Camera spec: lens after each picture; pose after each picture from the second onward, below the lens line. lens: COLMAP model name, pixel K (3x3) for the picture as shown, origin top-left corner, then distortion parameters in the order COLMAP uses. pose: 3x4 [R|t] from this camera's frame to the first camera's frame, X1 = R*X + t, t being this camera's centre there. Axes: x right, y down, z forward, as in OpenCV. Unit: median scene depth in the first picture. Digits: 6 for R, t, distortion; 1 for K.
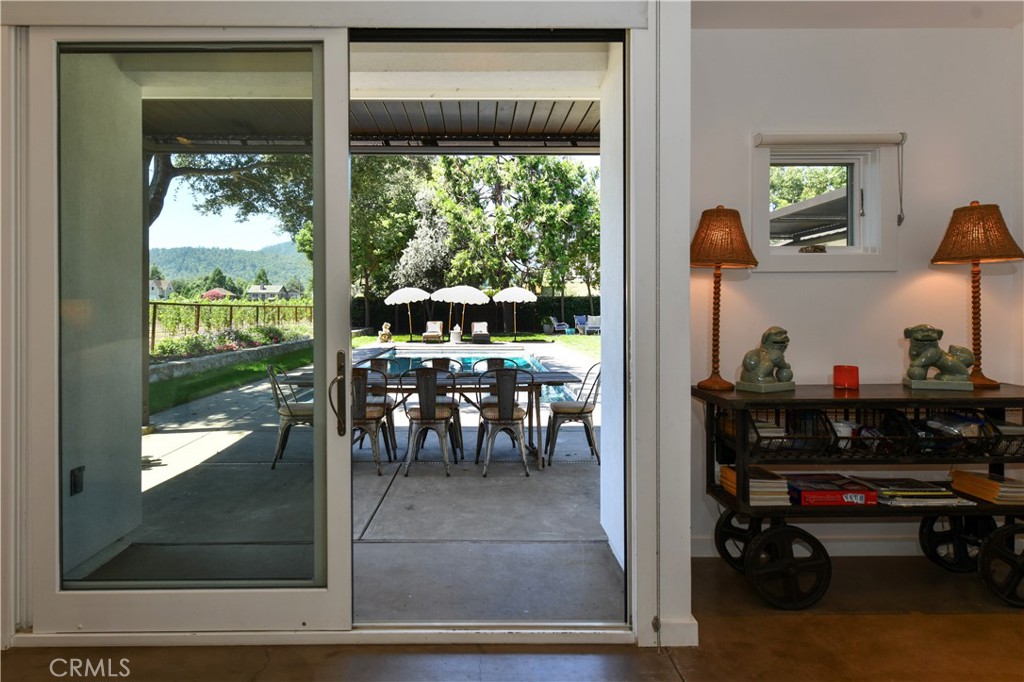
lens RADIAL K [[583.2, 0, 485.5], [0, 583.2, 306.9], [0, 0, 1]] dist [0.013827, -0.003787]
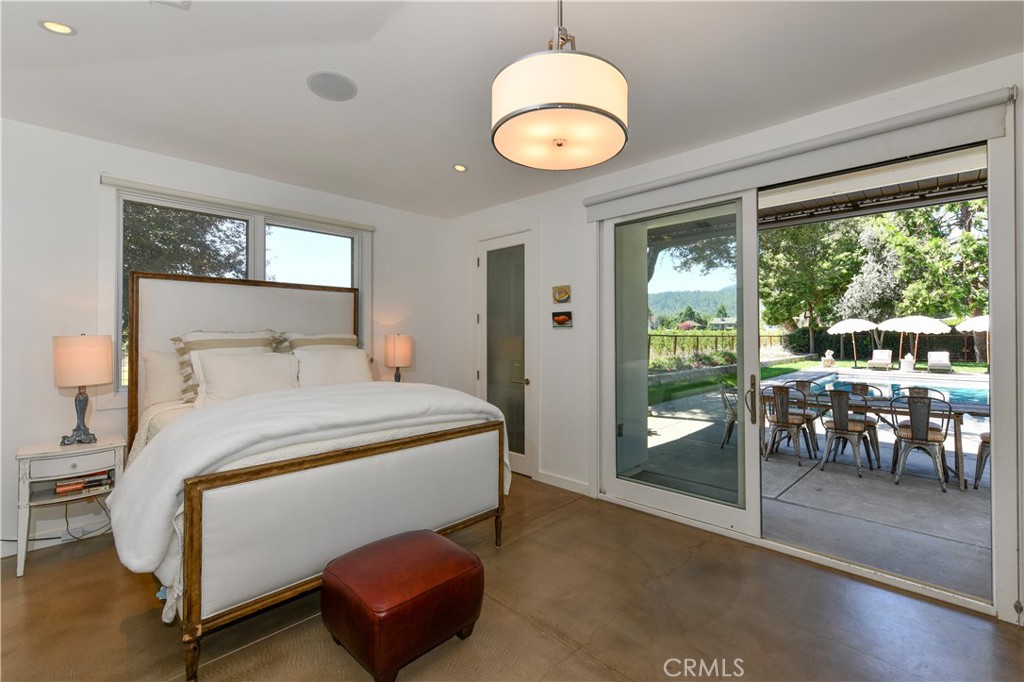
lens RADIAL K [[450.0, 0, 538.2], [0, 450.0, 332.3], [0, 0, 1]] dist [-0.002632, 0.000066]
pose [[0.729333, -0.005225, -0.684139, 0.017515], [0.001727, 0.999982, -0.005795, -0.003816], [0.684157, 0.003045, 0.729329, -0.035498]]
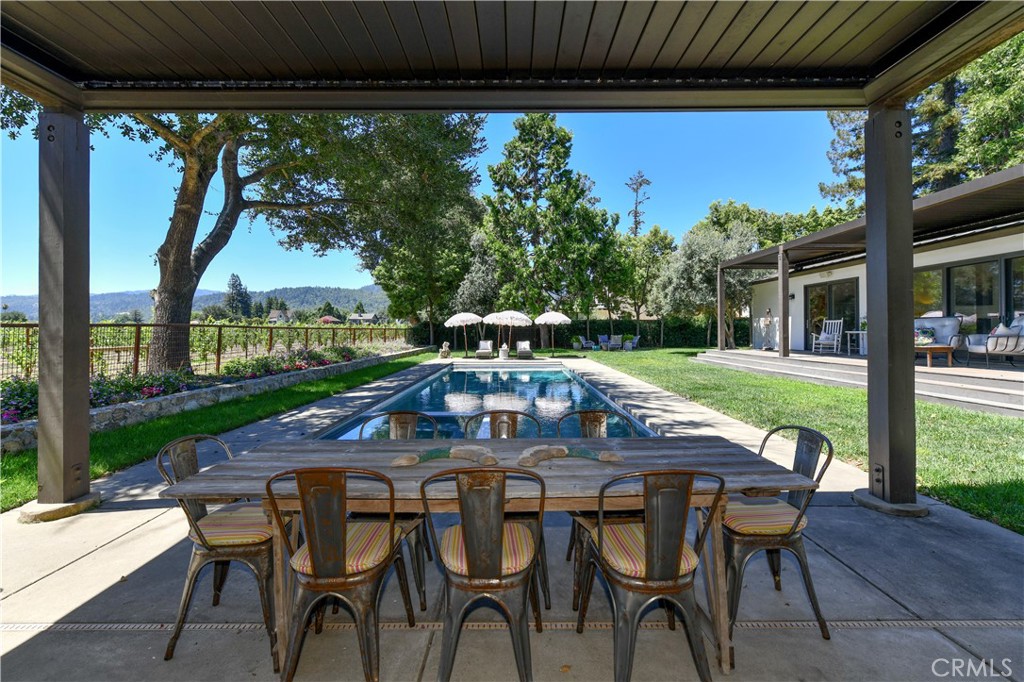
lens RADIAL K [[425.9, 0, 522.6], [0, 425.9, 324.7], [0, 0, 1]] dist [-0.000948, -0.001067]
pose [[0.999987, -0.004959, 0.000837, -0.012777], [0.004967, 0.999944, -0.009361, 0.000544], [-0.000791, 0.009366, 0.999956, 0.125375]]
